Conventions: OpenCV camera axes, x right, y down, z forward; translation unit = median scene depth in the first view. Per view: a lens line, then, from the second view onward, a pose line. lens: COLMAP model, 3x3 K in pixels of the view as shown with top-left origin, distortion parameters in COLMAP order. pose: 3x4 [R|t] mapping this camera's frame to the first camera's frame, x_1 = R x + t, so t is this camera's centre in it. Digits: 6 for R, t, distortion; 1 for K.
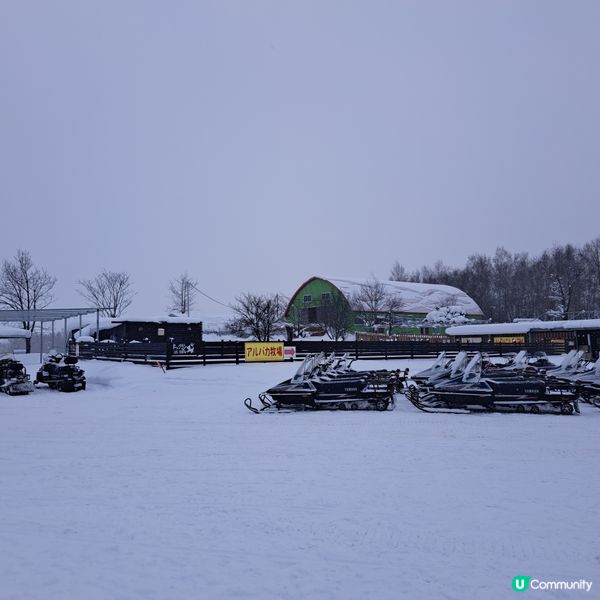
lens RADIAL K [[557.0, 0, 300.2], [0, 557.0, 300.5], [0, 0, 1]] dist [0.060479, -0.001205]
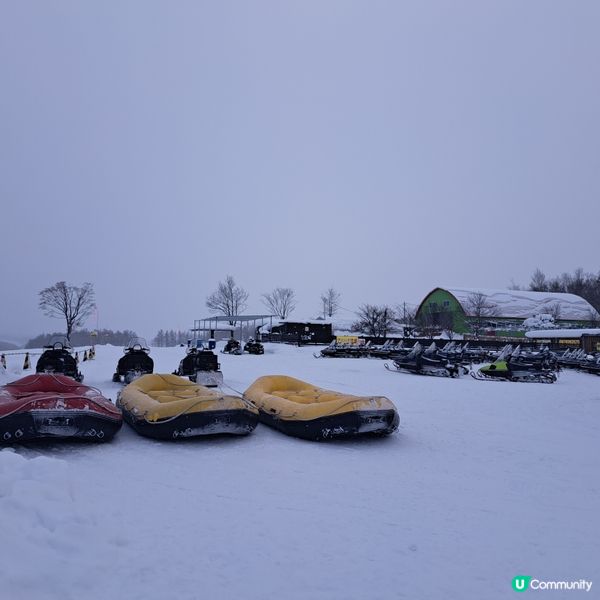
lens RADIAL K [[560.7, 0, 298.2], [0, 560.7, 298.4], [0, 0, 1]] dist [0.124598, 0.000000]
pose [[0.952065, 0.006325, -0.305830, 0.181487], [-0.006313, 0.999980, 0.001029, -0.028161], [0.305831, 0.000951, 0.952085, -0.458376]]
